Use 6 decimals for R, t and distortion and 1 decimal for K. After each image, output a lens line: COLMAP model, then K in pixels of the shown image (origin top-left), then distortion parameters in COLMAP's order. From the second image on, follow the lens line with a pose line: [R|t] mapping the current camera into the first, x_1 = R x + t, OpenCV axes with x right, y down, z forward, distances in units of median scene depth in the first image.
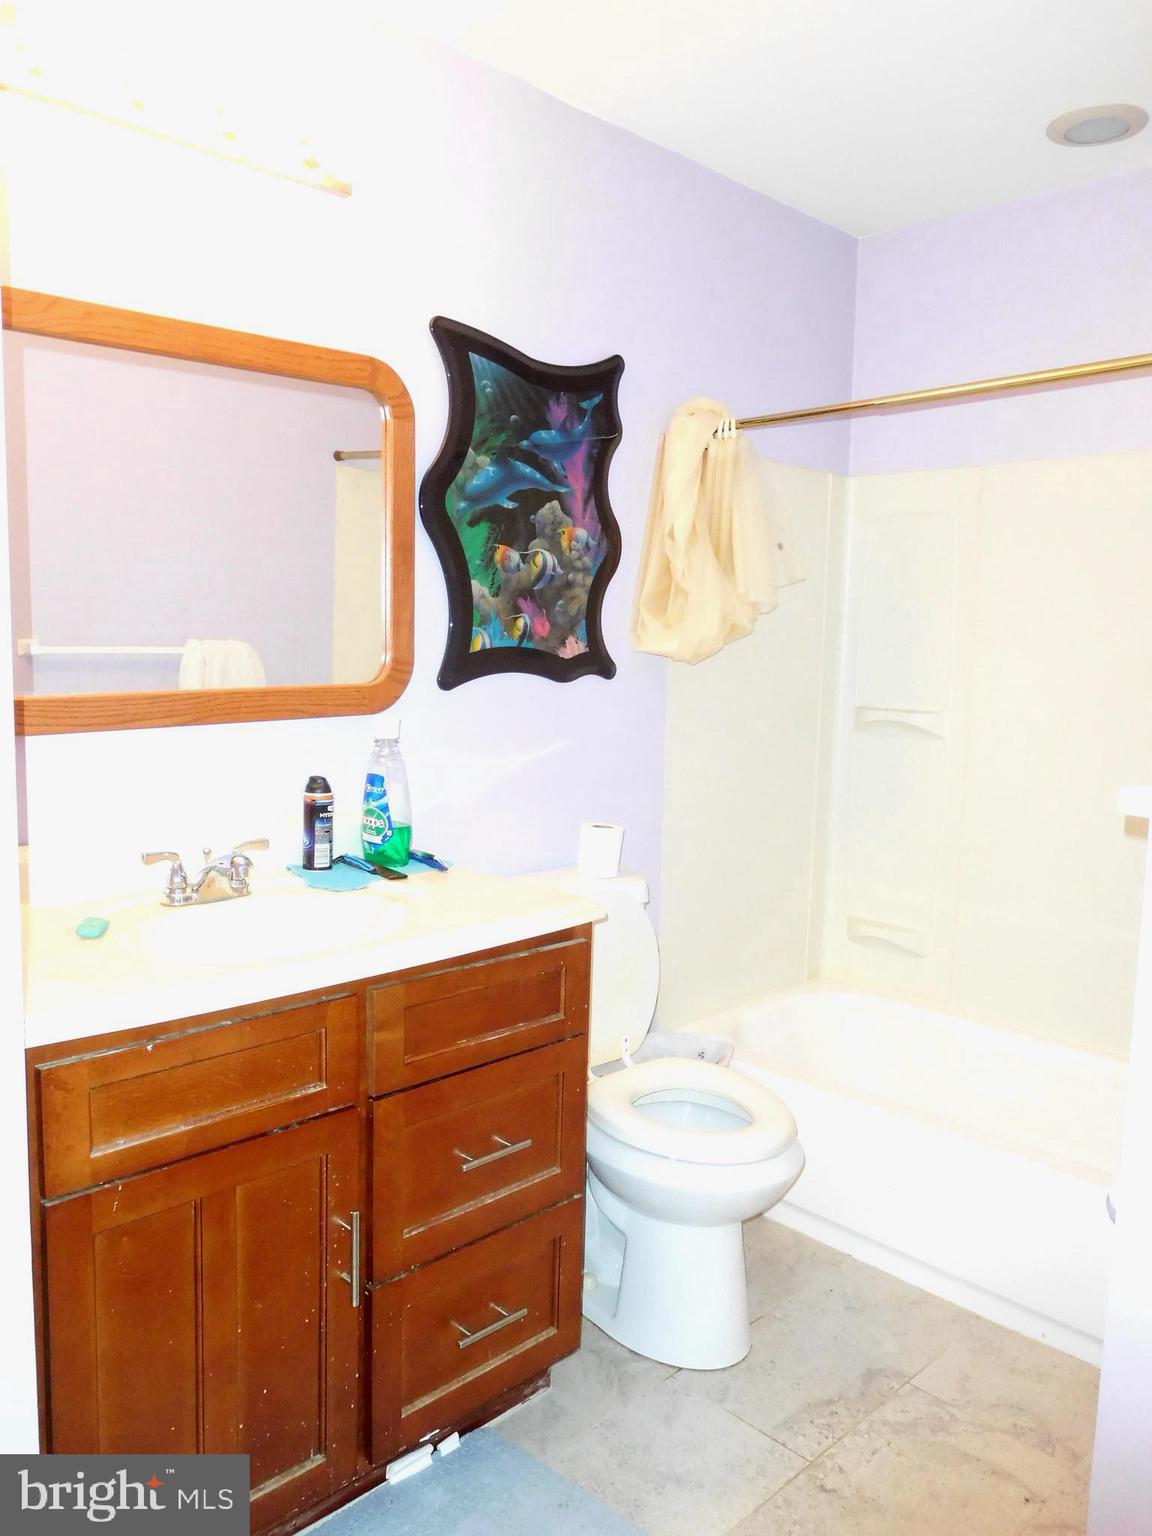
lens RADIAL K [[1142.5, 0, 576.0], [0, 1142.5, 768.0], [0, 0, 1]] dist [-0.012160, 0.000959]
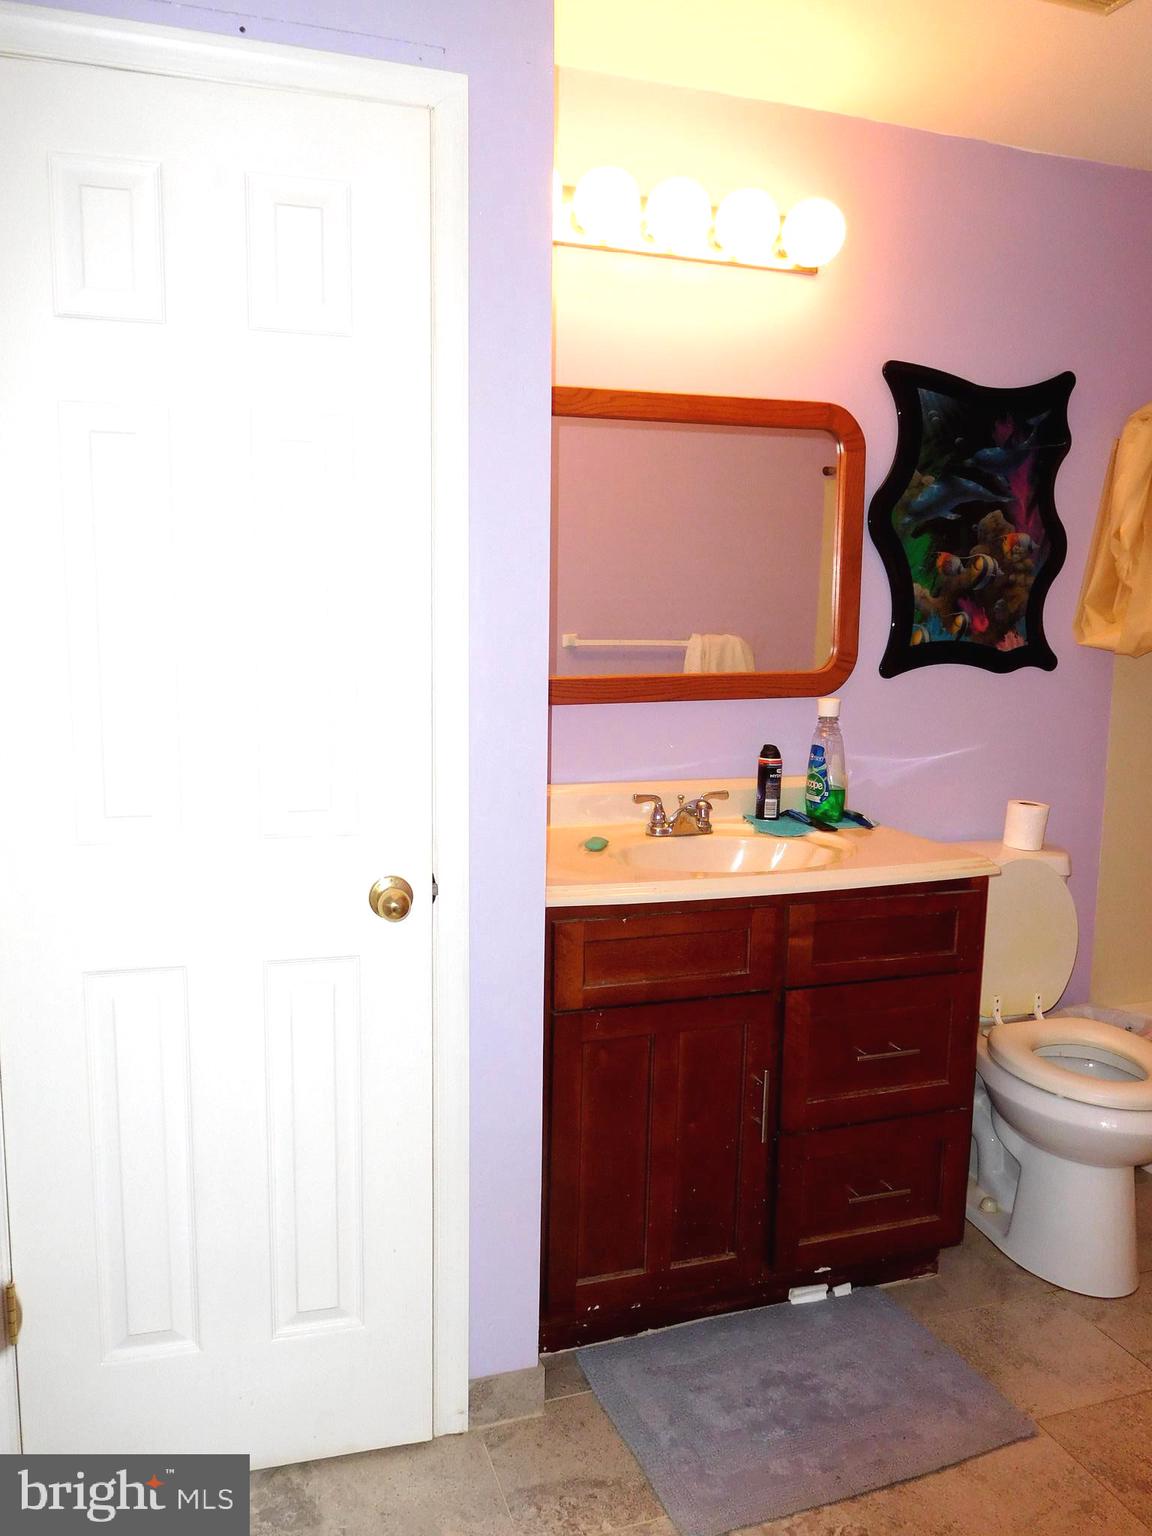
lens RADIAL K [[1142.5, 0, 576.0], [0, 1142.5, 768.0], [0, 0, 1]] dist [-0.012160, 0.000959]
pose [[0.901270, 0.047397, -0.430658, 0.114162], [-0.044788, 0.998865, 0.016202, 0.020596], [0.430937, 0.004686, 0.902370, -0.205044]]
